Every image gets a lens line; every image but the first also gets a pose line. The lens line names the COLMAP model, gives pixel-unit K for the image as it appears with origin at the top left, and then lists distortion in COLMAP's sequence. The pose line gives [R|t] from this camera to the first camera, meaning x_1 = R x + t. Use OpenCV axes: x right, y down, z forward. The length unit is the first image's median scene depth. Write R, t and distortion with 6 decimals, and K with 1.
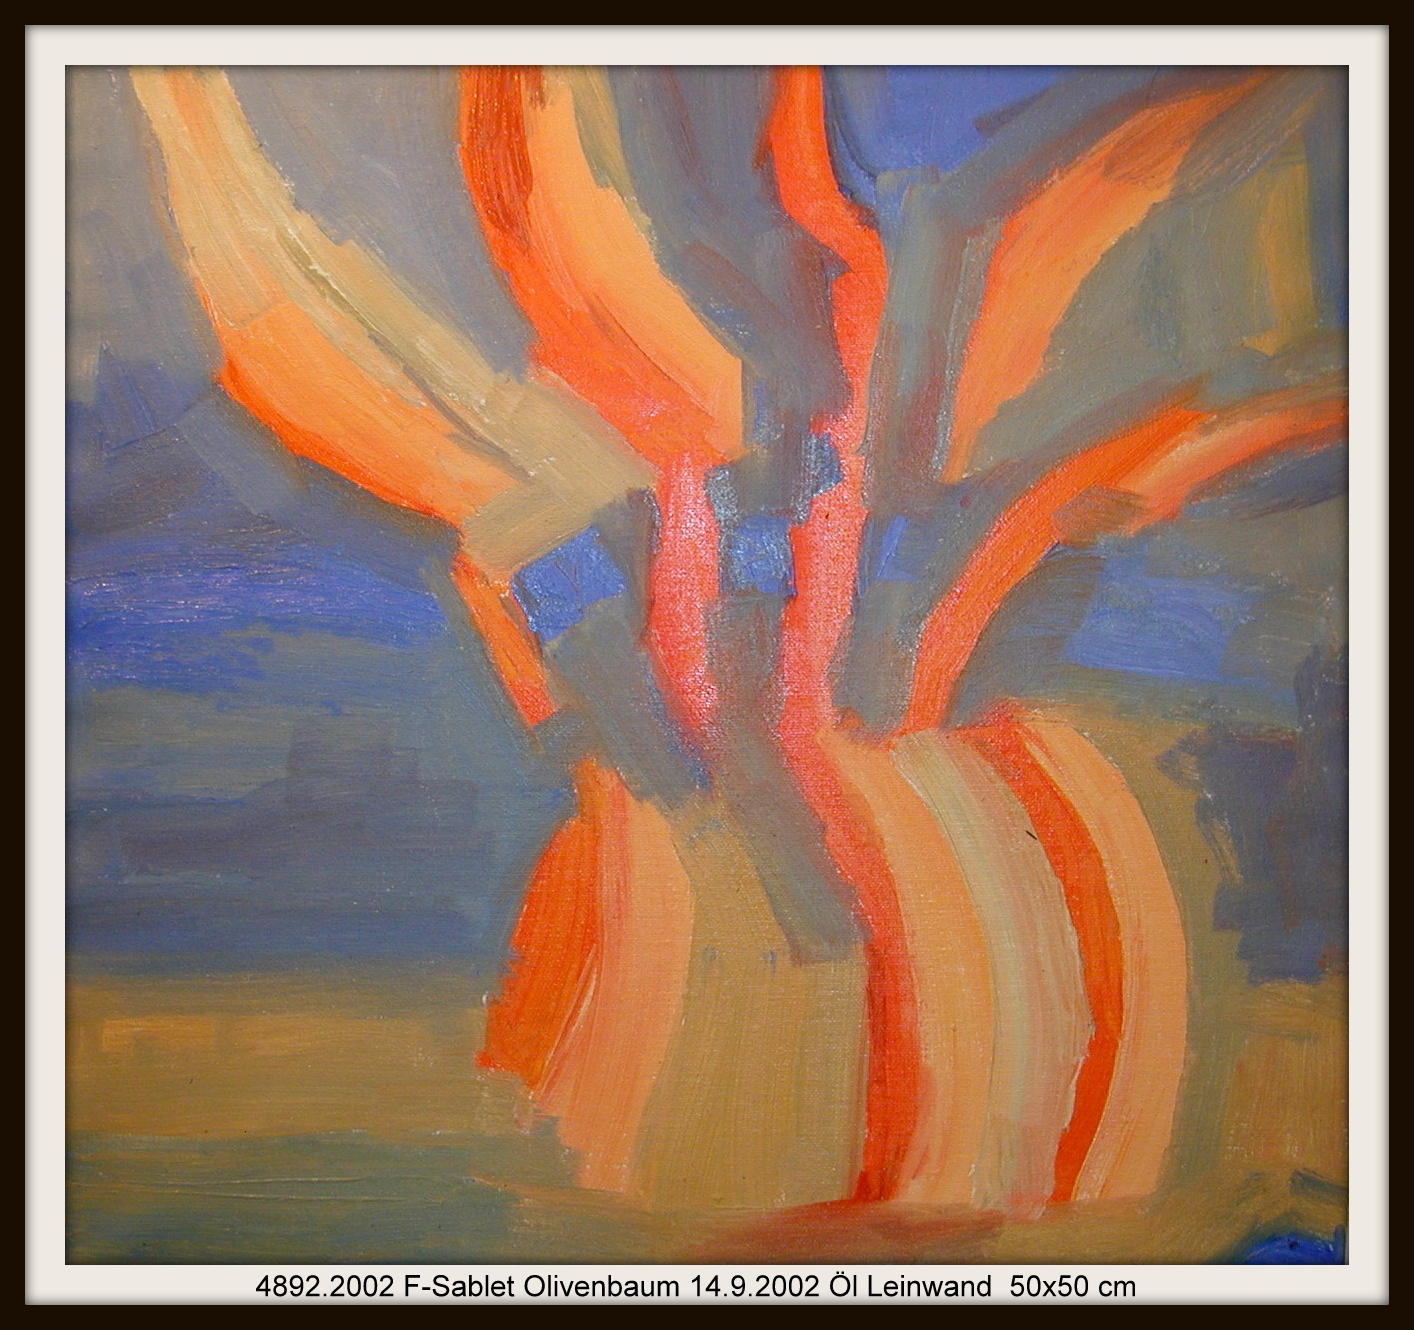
lens RADIAL K [[1669.9, 0, 708.4], [0, 1669.9, 666.7], [0, 0, 1]] dist [-0.157230, 0.000000]
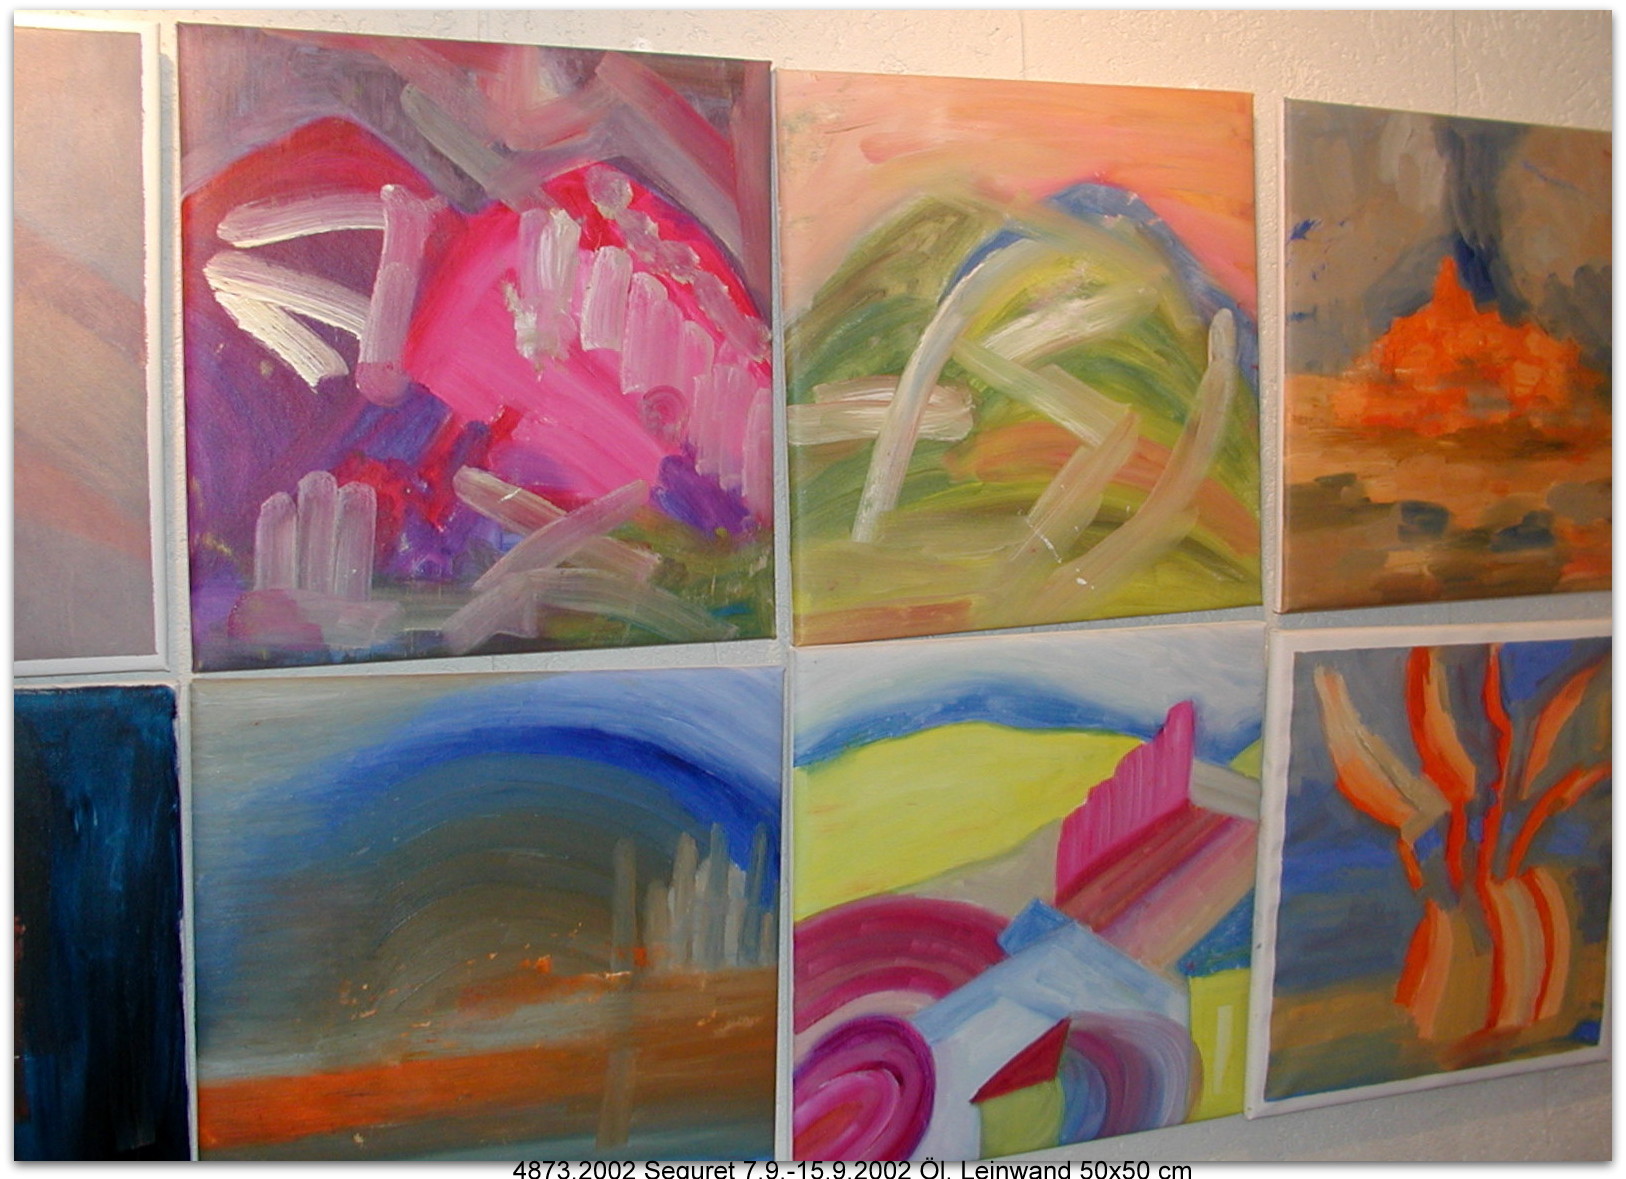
lens RADIAL K [[2006.3, 0, 822.2], [0, 2006.3, 578.8], [0, 0, 1]] dist [-0.158176, 0.000000]
pose [[0.896378, -0.033497, 0.442023, -2.630626], [-0.011297, 0.995091, 0.098318, -0.866389], [-0.443146, -0.093124, 0.891599, -1.650894]]
